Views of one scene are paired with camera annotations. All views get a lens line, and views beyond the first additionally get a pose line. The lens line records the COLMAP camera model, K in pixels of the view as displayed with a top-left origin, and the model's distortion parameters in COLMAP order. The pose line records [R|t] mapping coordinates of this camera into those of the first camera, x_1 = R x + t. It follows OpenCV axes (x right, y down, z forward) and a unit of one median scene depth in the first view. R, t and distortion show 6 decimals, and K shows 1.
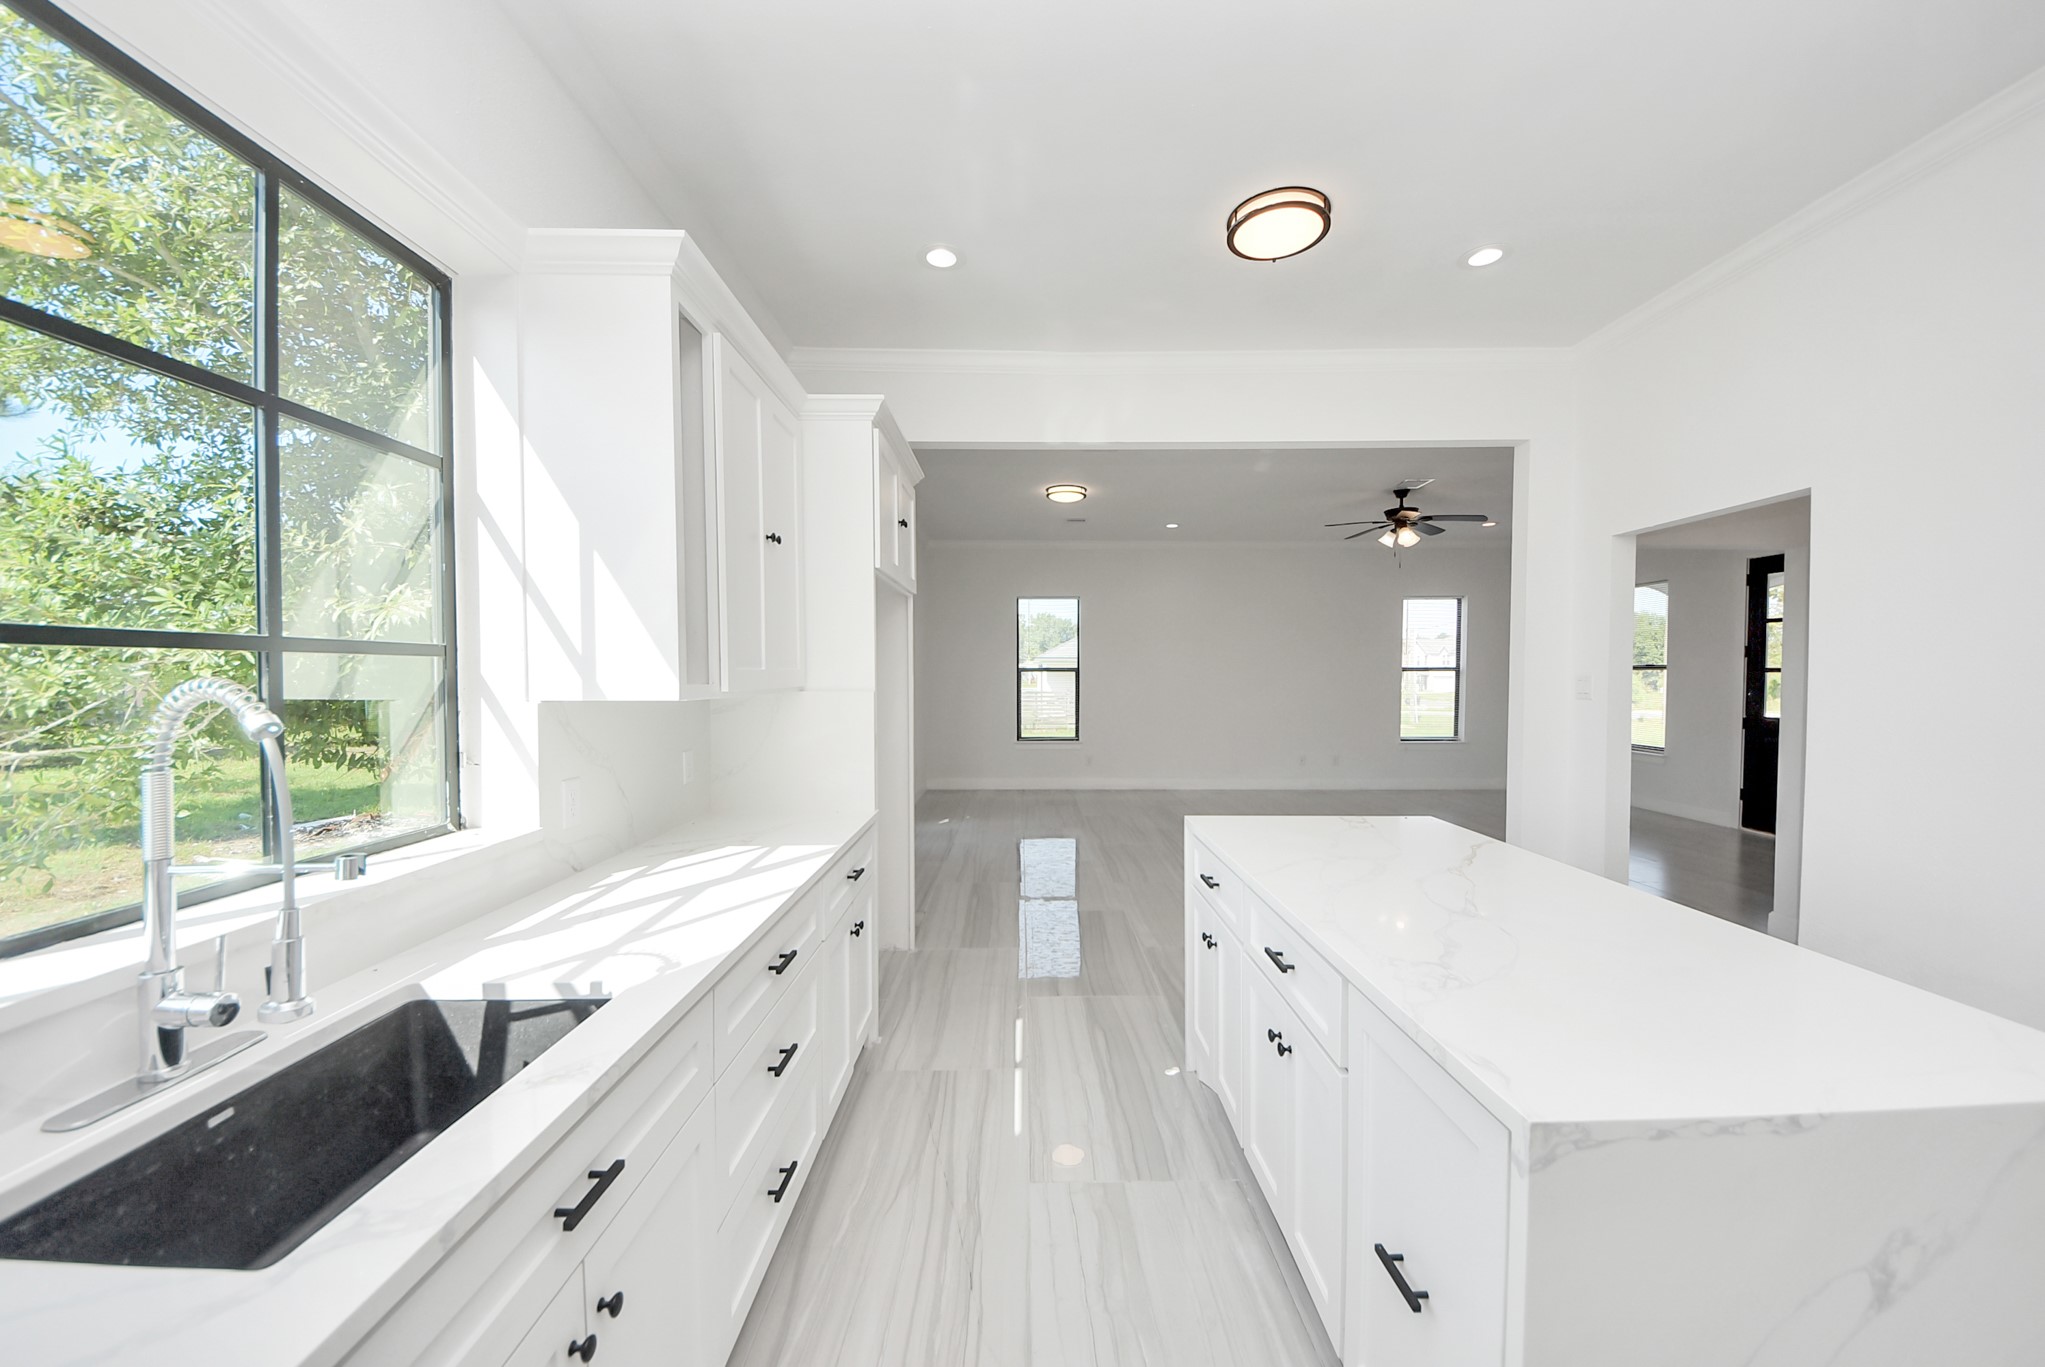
lens RADIAL K [[750.8, 0, 1037.6], [0, 750.8, 693.3], [0, 0, 1]] dist [0.020233, -0.018111]
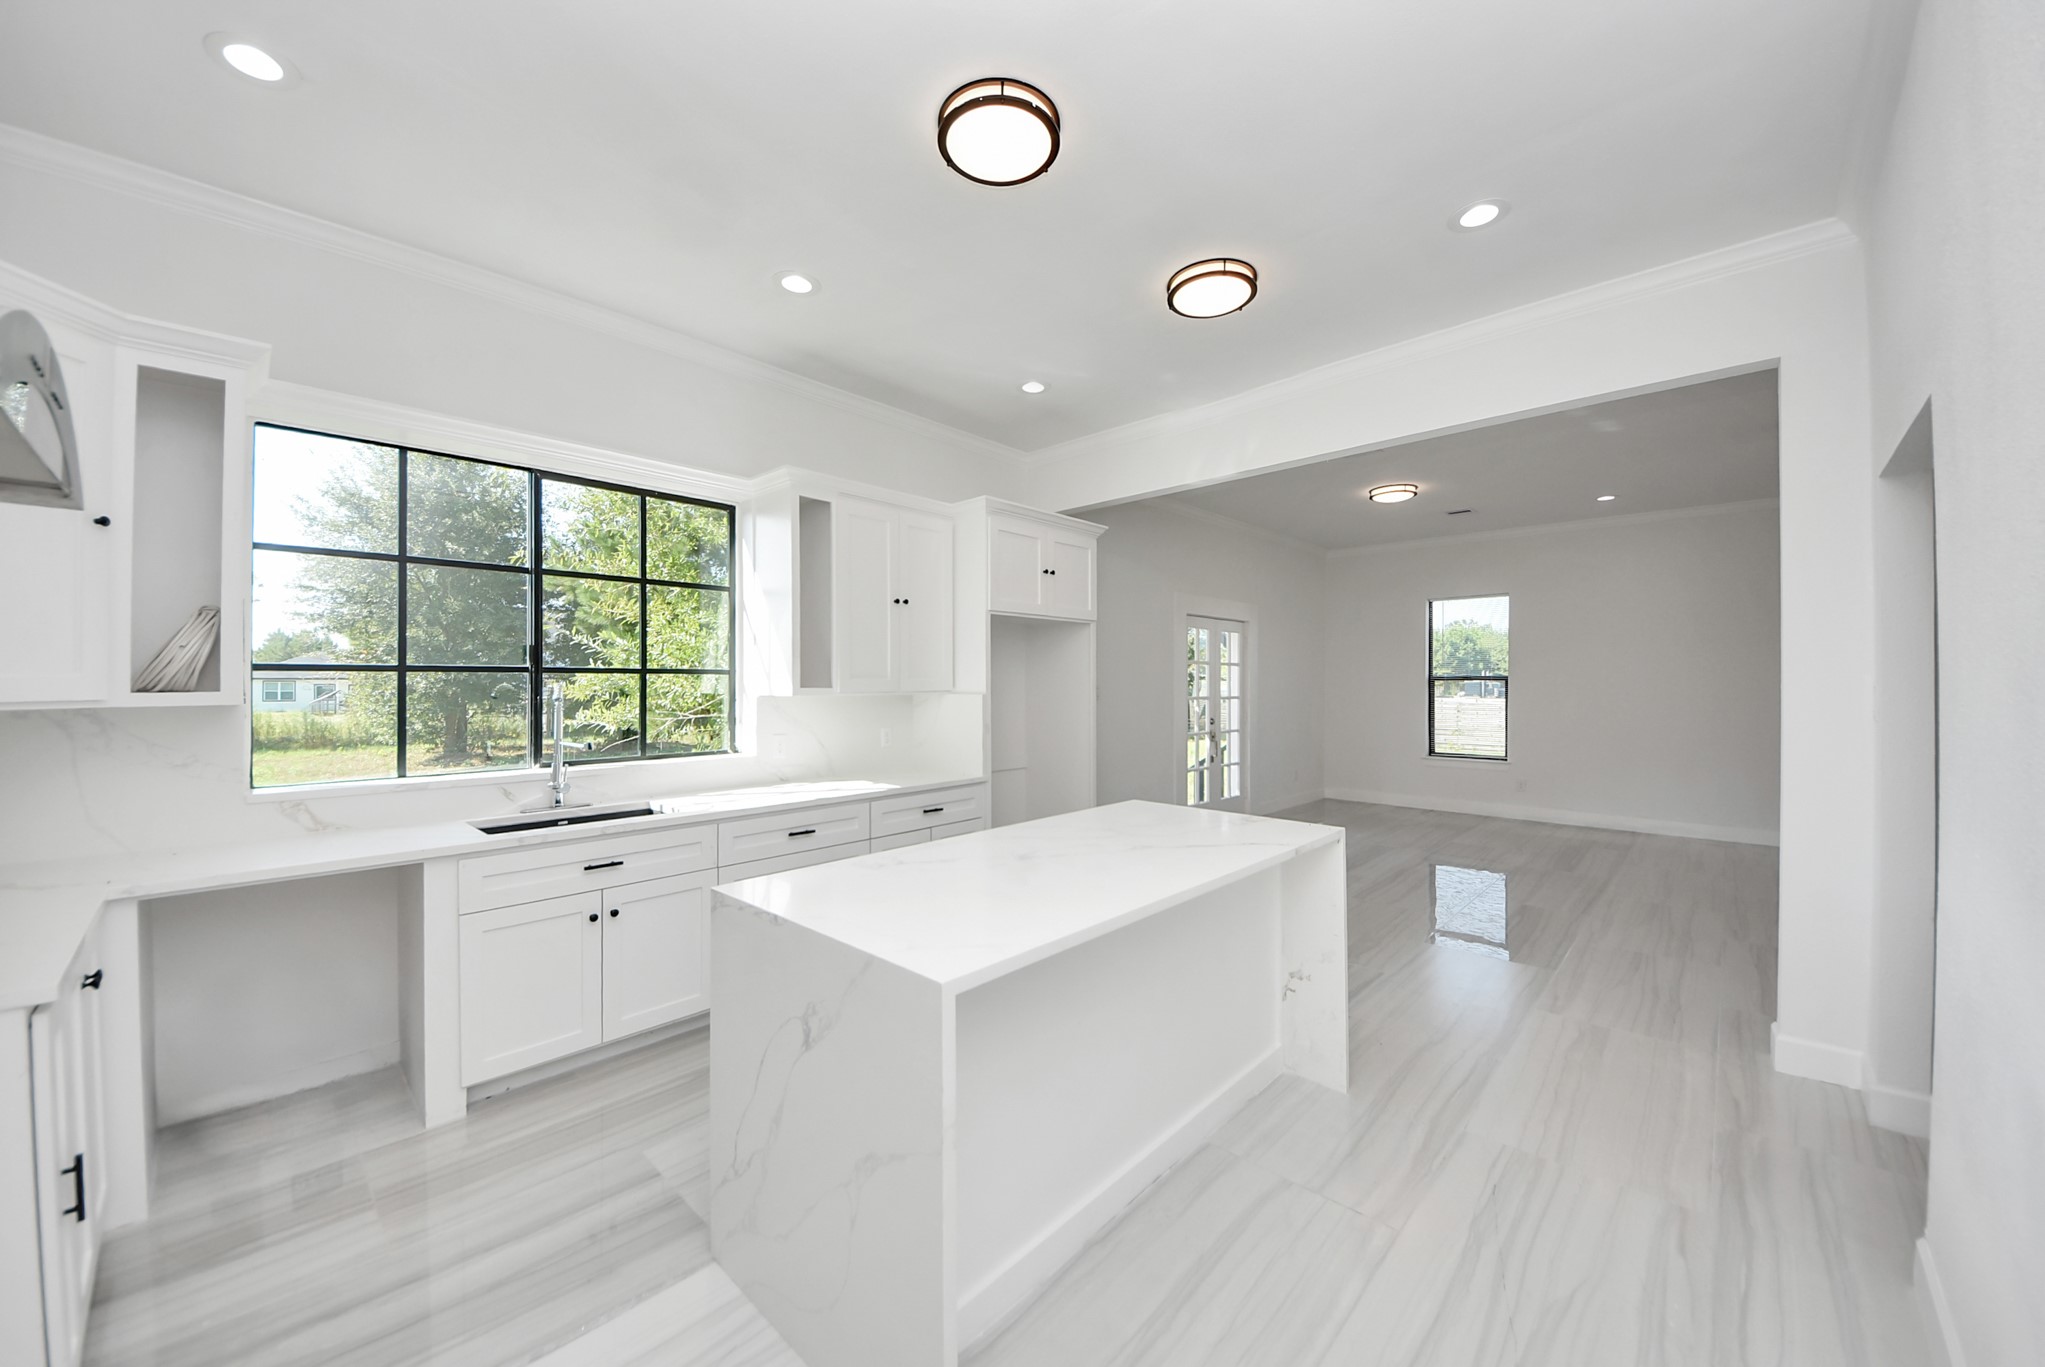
lens RADIAL K [[754.7, 0, 1047.1], [0, 754.7, 683.3], [0, 0, 1]] dist [0.018064, -0.018334]
pose [[0.730696, 0.000088, -0.682703, 0.673929], [-0.017320, 0.999681, -0.018409, -0.001231], [0.682483, 0.025276, 0.730464, 0.009988]]
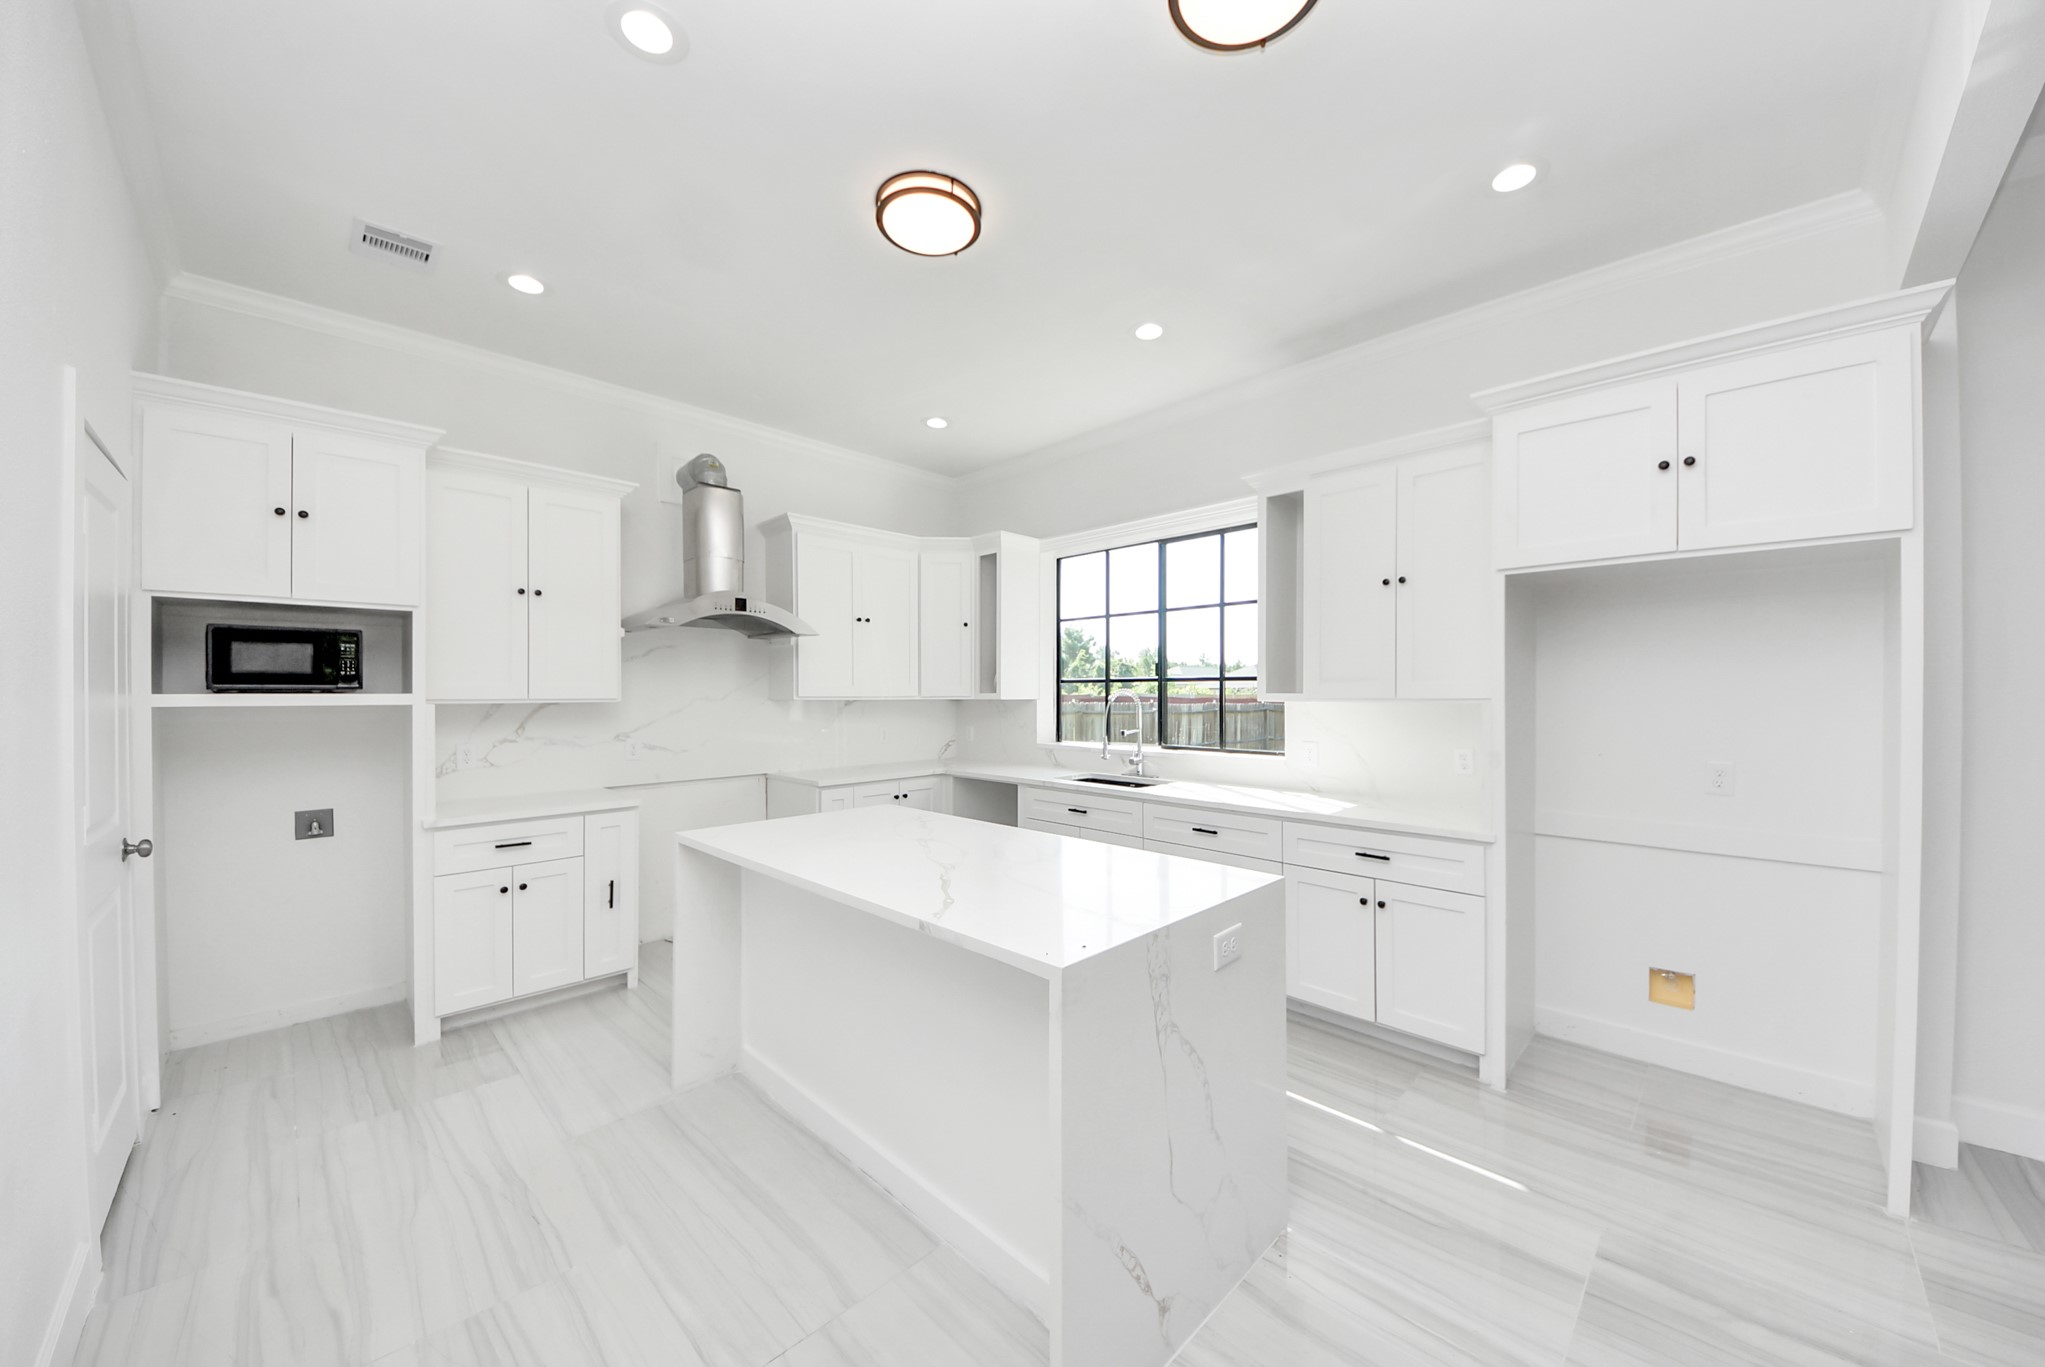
lens RADIAL K [[750.8, 0, 1037.6], [0, 750.8, 693.3], [0, 0, 1]] dist [0.020233, -0.018111]
pose [[-0.717636, 0.004770, -0.696403, 0.653484], [-0.019495, 0.999447, 0.026935, -0.029760], [0.696146, 0.032906, -0.717146, 1.015335]]
